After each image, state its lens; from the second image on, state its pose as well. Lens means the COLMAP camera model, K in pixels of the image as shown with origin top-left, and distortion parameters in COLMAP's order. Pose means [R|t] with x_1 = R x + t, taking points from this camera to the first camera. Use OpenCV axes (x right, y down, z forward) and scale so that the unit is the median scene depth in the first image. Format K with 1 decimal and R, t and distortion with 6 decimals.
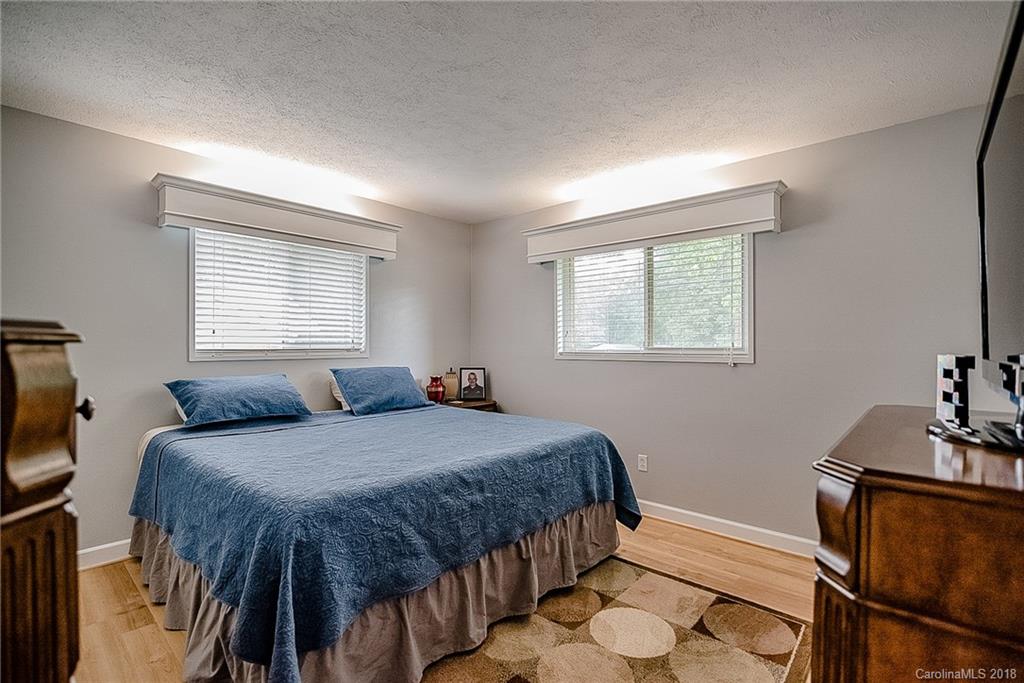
lens RADIAL K [[474.8, 0, 505.7], [0, 474.8, 343.6], [0, 0, 1]] dist [-0.015899, 0.000428]
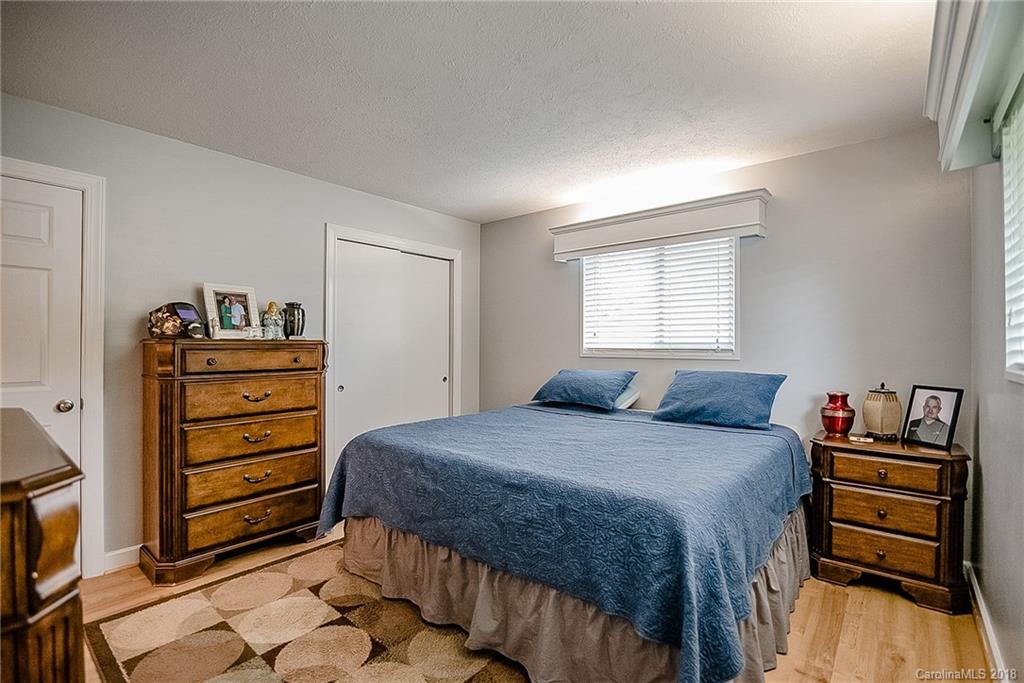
lens RADIAL K [[468.4, 0, 512.0], [0, 468.4, 341.5], [0, 0, 1]] dist [-0.046991, -0.000081]
pose [[0.048578, -0.007479, -0.998791, 0.550254], [-0.003436, 0.999965, -0.007655, 0.004617], [0.998814, 0.003803, 0.048550, 0.622086]]
